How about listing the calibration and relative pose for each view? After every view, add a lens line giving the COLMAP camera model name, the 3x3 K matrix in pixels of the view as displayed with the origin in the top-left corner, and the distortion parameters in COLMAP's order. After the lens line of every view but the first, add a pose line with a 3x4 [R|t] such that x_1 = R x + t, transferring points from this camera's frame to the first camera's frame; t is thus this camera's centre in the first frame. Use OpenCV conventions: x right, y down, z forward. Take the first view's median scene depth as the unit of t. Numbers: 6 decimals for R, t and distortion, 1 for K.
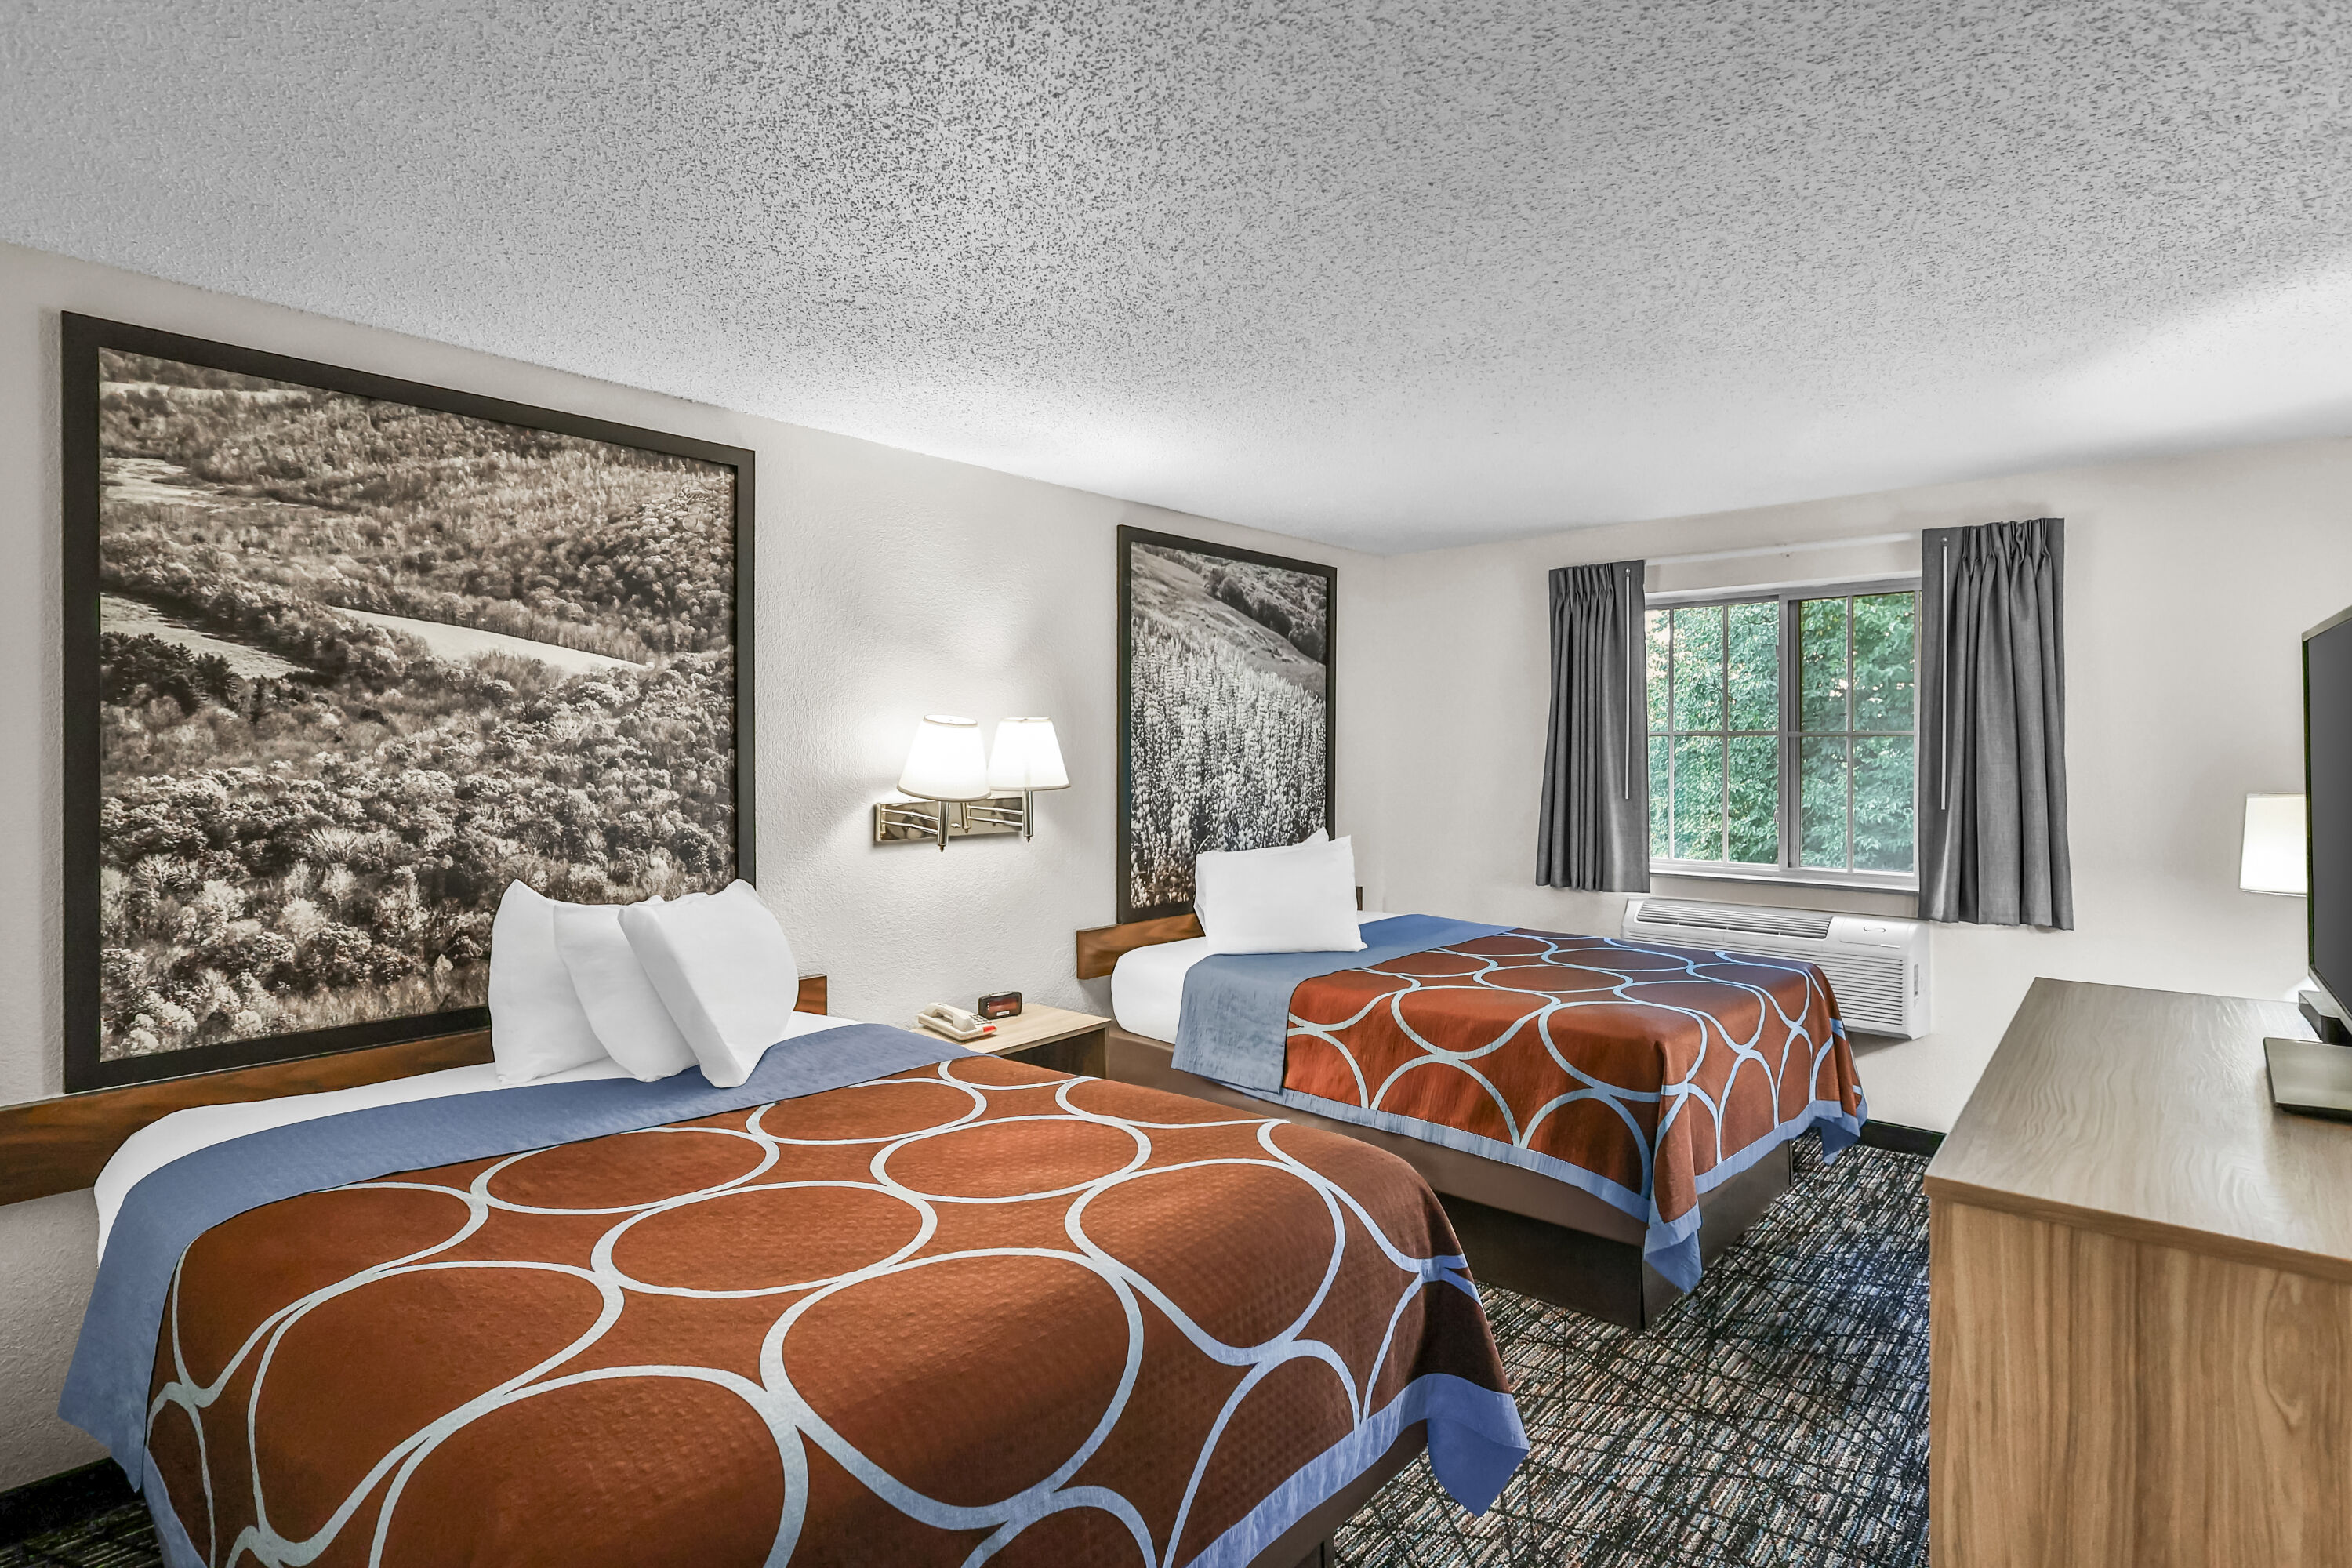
lens RADIAL K [[1031.2, 0, 1046.5], [0, 1031.2, 769.8], [0, 0, 1]] dist [0.013926, -0.000367]
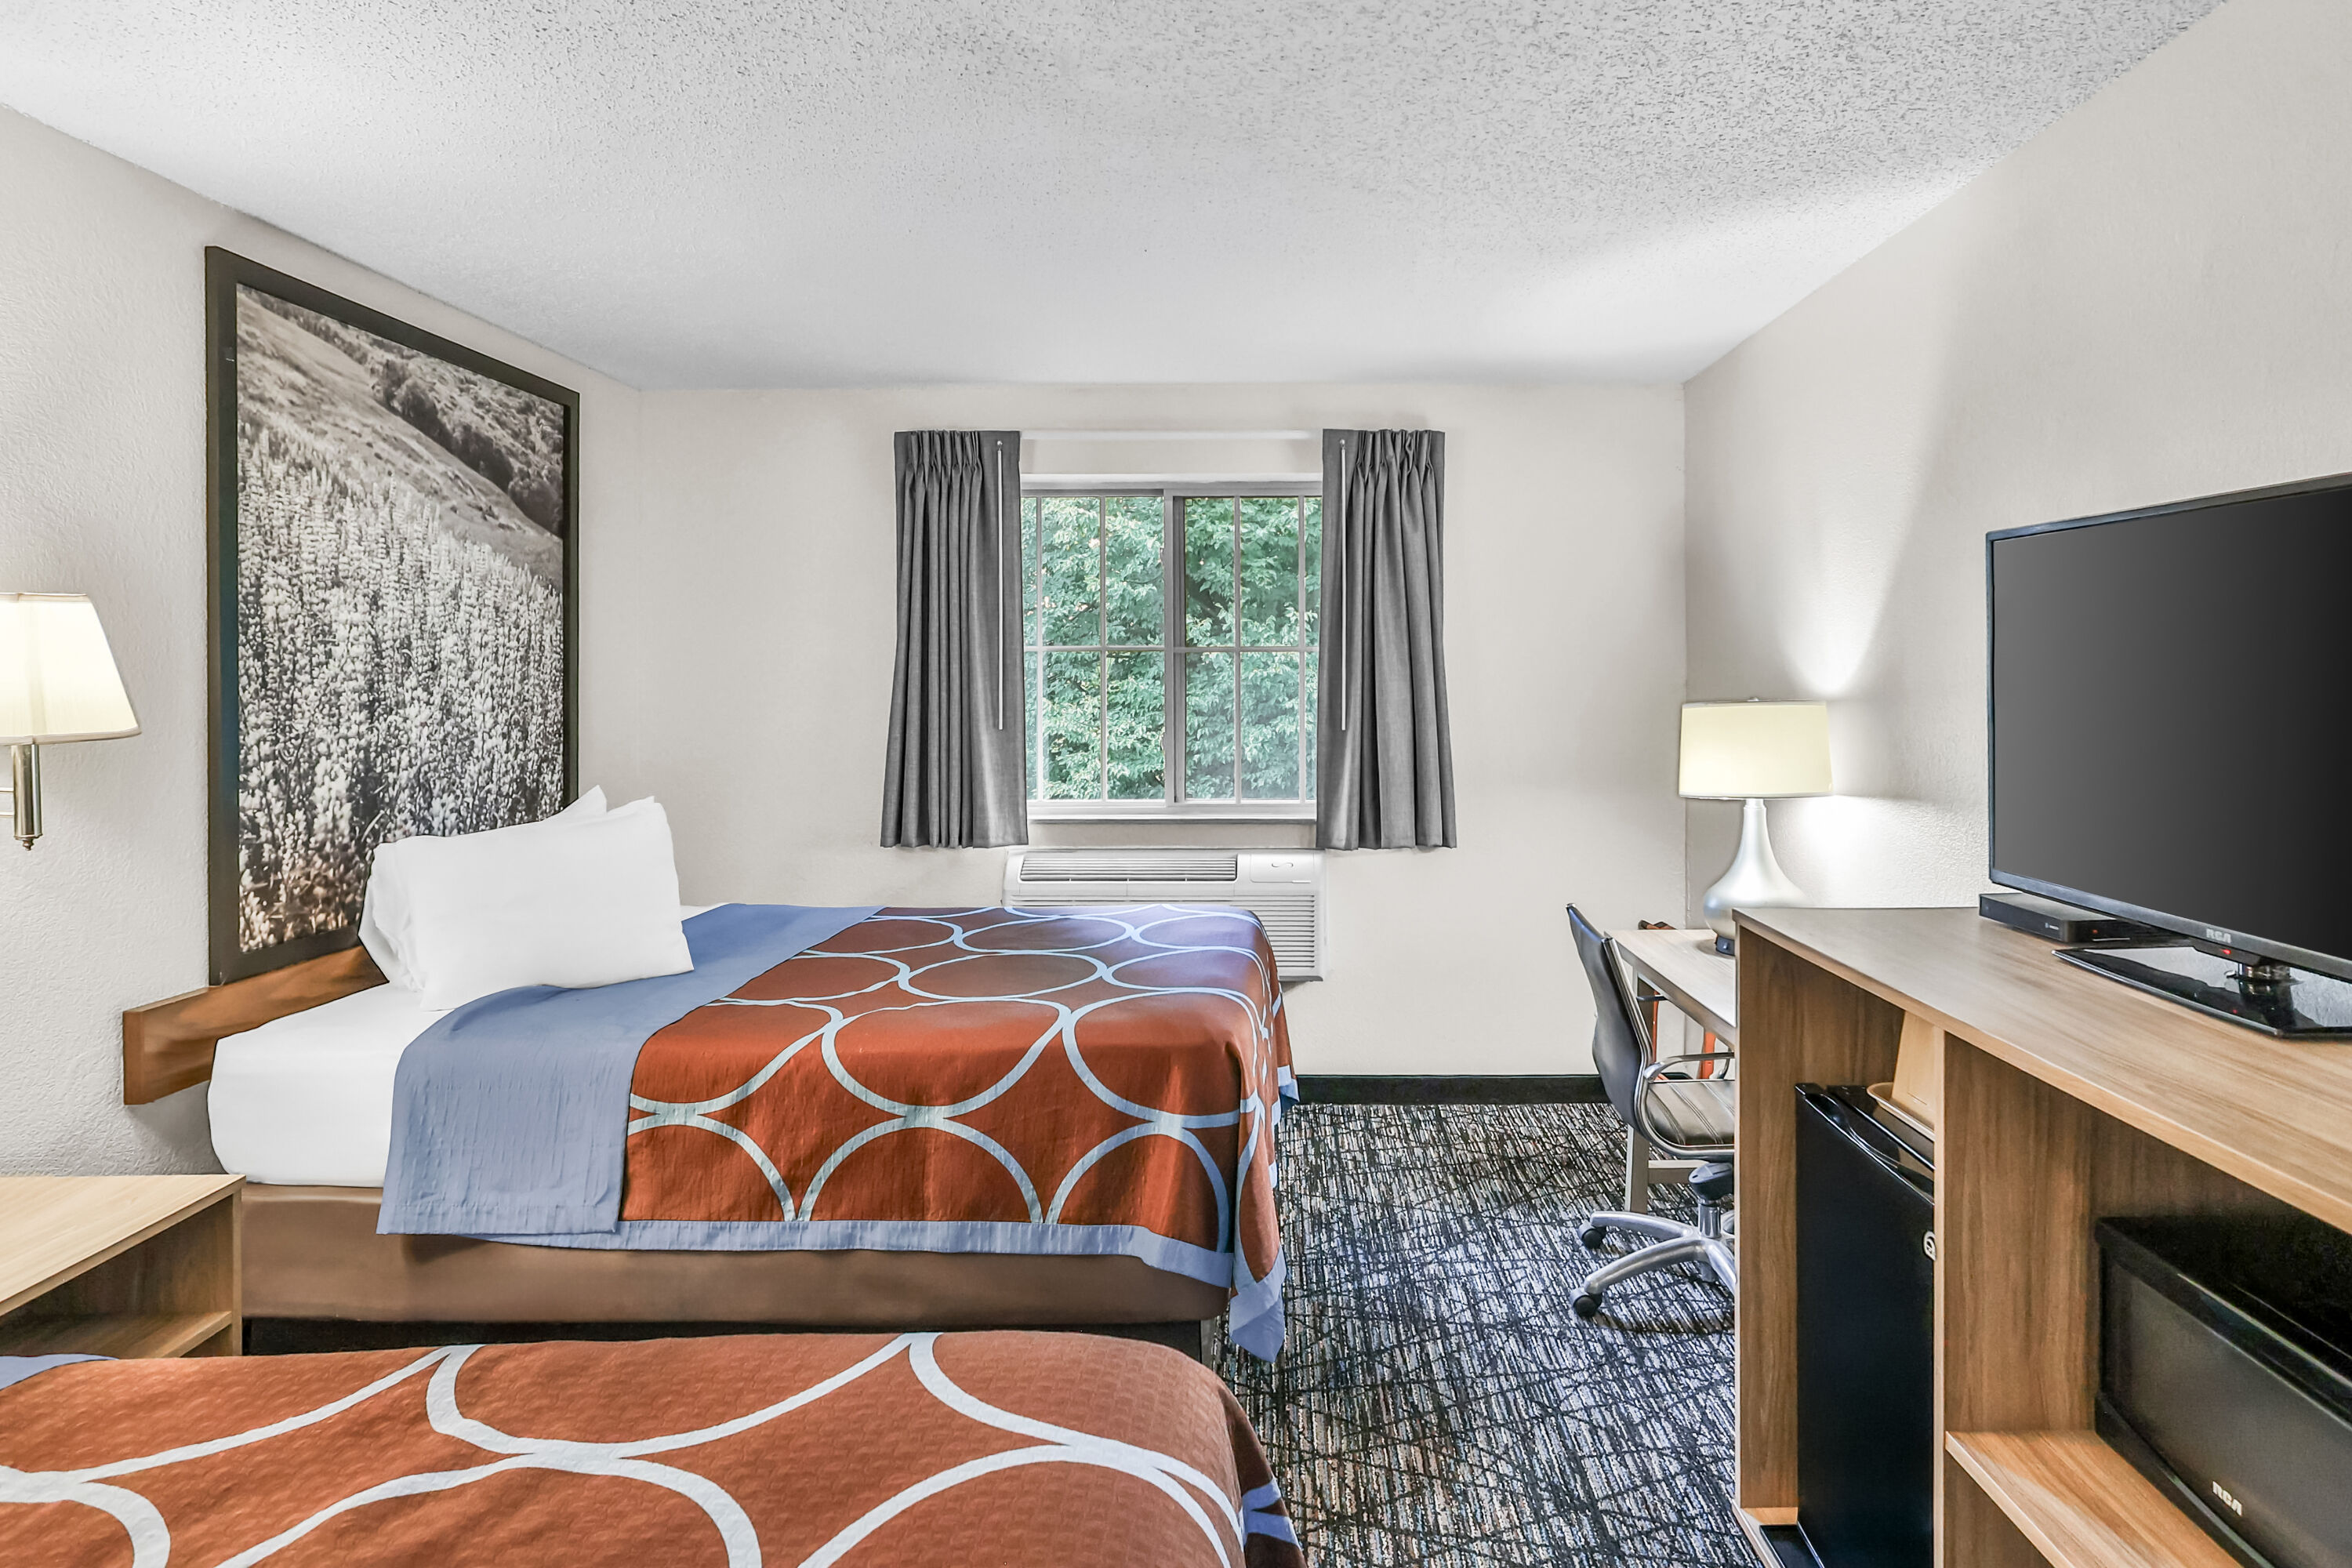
lens RADIAL K [[1348.0, 0, 1158.0], [0, 1348.0, 686.6], [0, 0, 1]] dist [0.002421, 0.000251]
pose [[0.723074, -0.004048, 0.690758, -0.059092], [0.011627, 0.999912, -0.006310, 0.003004], [-0.690672, 0.012594, 0.723058, 0.144656]]
